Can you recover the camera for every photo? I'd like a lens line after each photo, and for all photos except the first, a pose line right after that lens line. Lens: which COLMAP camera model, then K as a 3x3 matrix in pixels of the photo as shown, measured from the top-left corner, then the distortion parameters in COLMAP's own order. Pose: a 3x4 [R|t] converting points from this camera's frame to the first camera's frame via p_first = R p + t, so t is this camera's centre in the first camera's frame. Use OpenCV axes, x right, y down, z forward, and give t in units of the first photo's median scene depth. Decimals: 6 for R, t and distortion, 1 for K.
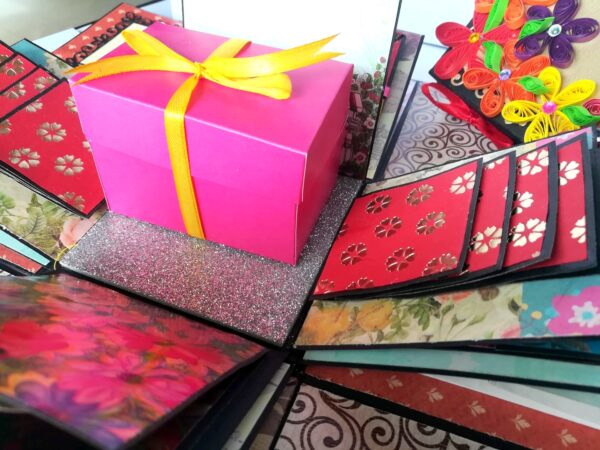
lens RADIAL K [[502.0, 0, 313.9], [0, 502.0, 226.3], [0, 0, 1]] dist [-0.011776, -0.000872]
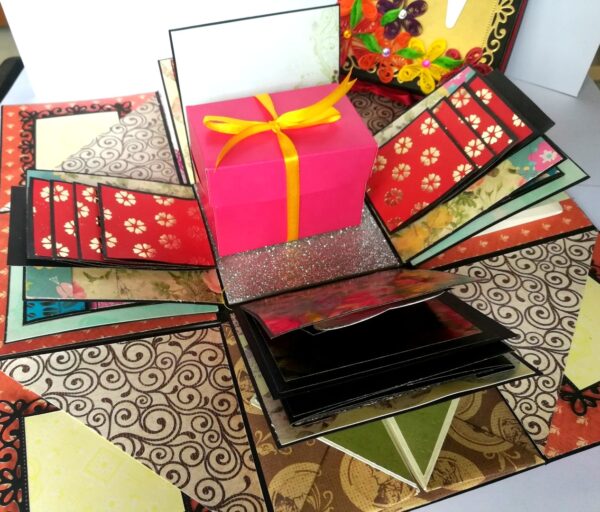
lens RADIAL K [[564.8, 0, 279.7], [0, 564.8, 255.4], [0, 0, 1]] dist [-0.067713, 0.012600]
pose [[0.797968, -0.474407, 0.371732, -1.062878], [0.451491, 0.879105, 0.152741, -0.239202], [-0.399253, 0.045952, 0.915689, -0.484811]]
